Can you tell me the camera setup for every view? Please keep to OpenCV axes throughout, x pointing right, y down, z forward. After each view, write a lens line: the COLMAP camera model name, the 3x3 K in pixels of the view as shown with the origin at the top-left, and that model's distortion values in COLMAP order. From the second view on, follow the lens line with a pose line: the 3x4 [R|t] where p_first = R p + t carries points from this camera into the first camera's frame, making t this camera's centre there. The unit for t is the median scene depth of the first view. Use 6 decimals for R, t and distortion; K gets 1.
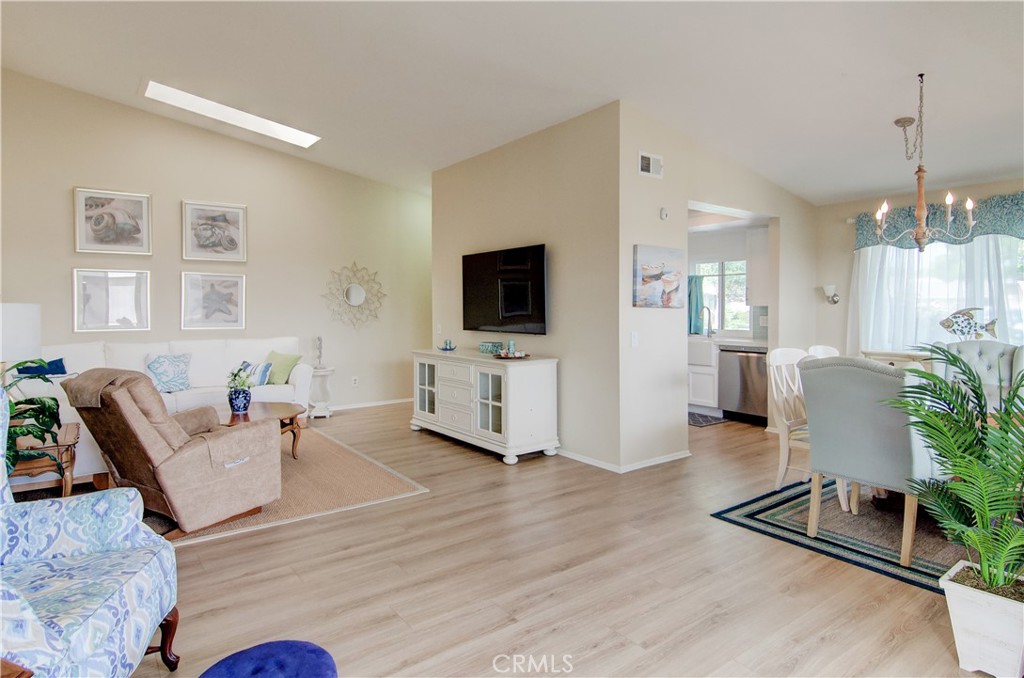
lens RADIAL K [[576.1, 0, 520.1], [0, 576.1, 313.8], [0, 0, 1]] dist [-0.001471, -0.000552]
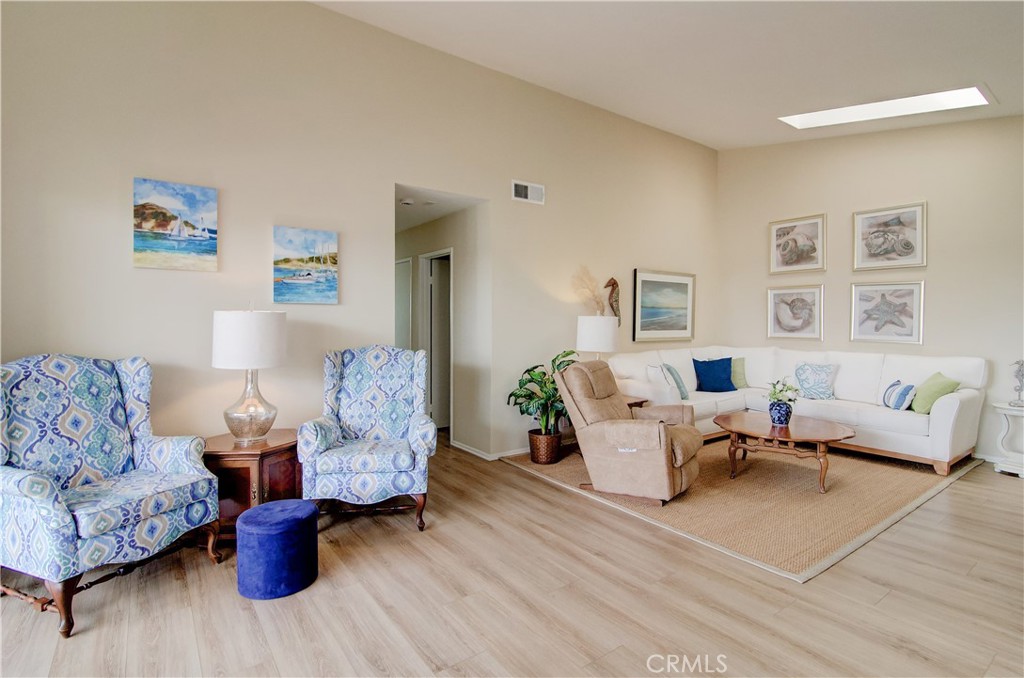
lens RADIAL K [[498.1, 0, 522.9], [0, 498.1, 322.0], [0, 0, 1]] dist [-0.000963, -0.001350]
pose [[-0.007296, 0.006240, -0.999954, 0.297909], [-0.011555, 0.999913, 0.006324, -0.004865], [0.999907, 0.011600, -0.007223, 0.445844]]
